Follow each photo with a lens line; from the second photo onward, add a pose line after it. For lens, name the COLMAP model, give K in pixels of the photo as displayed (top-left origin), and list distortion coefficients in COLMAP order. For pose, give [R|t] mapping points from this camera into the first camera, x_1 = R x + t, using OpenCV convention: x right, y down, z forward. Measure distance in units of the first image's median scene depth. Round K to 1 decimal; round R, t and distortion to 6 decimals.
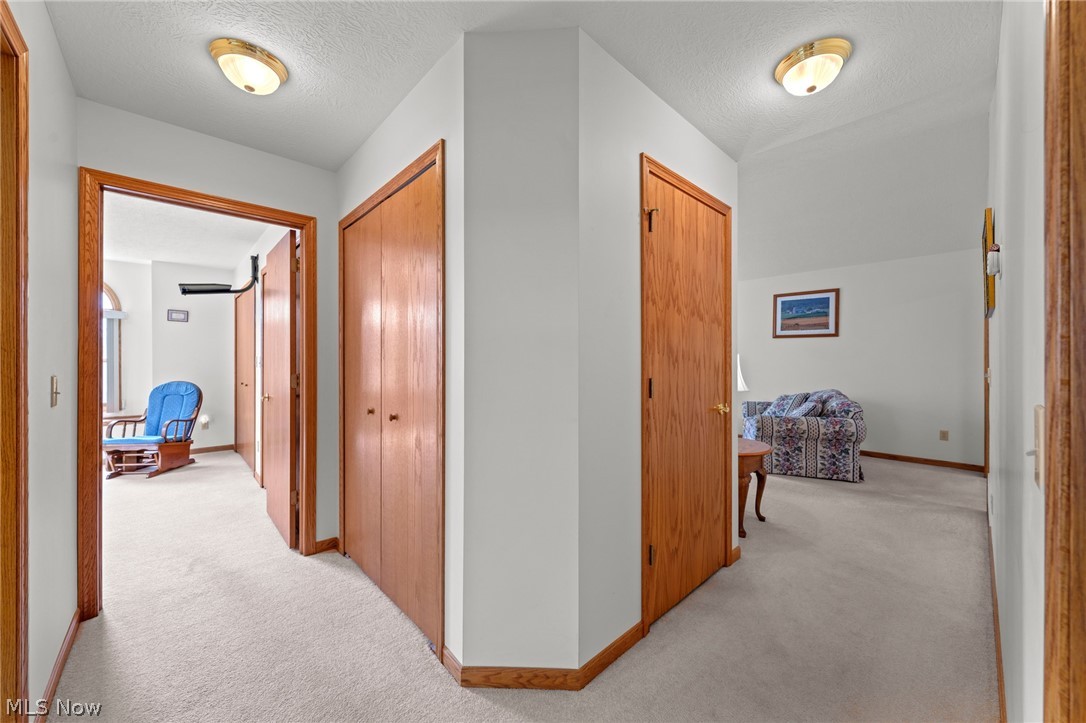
lens RADIAL K [[409.2, 0, 543.0], [0, 409.2, 361.5], [0, 0, 1]] dist [-0.000796, 0.000033]
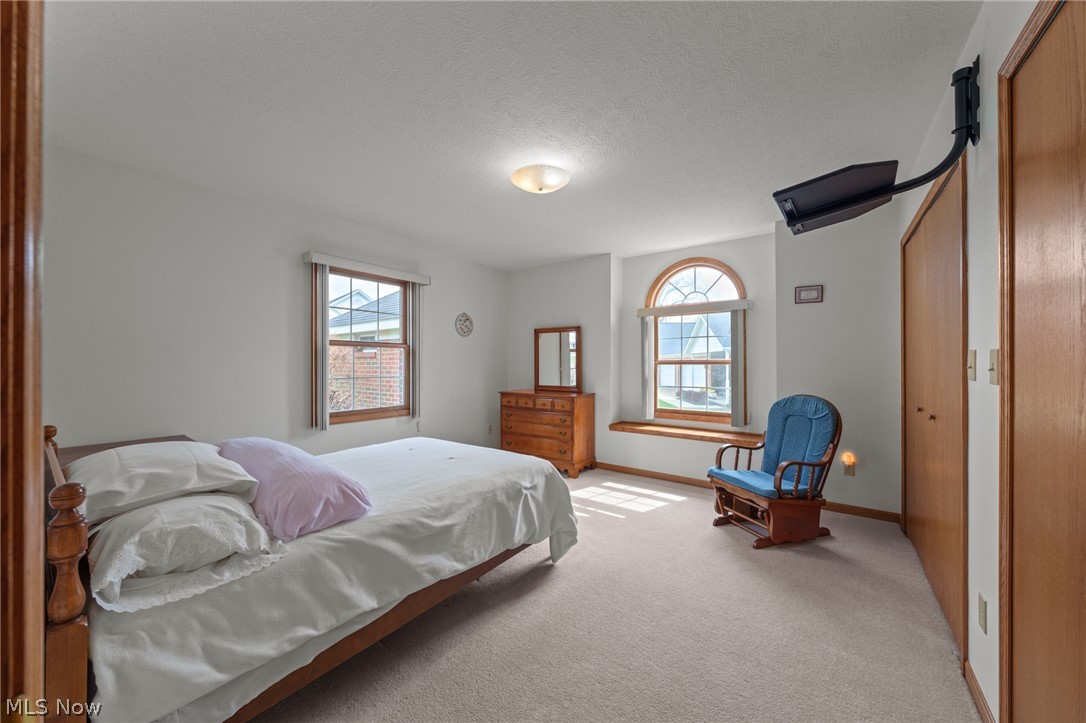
lens RADIAL K [[377.2, 0, 547.6], [0, 377.2, 360.0], [0, 0, 1]] dist [-0.010590, 0.000080]
pose [[0.174251, -0.004652, -0.984690, -0.397753], [-0.000764, 0.999988, -0.004860, -0.002535], [0.984701, 0.001599, 0.174246, 0.515730]]
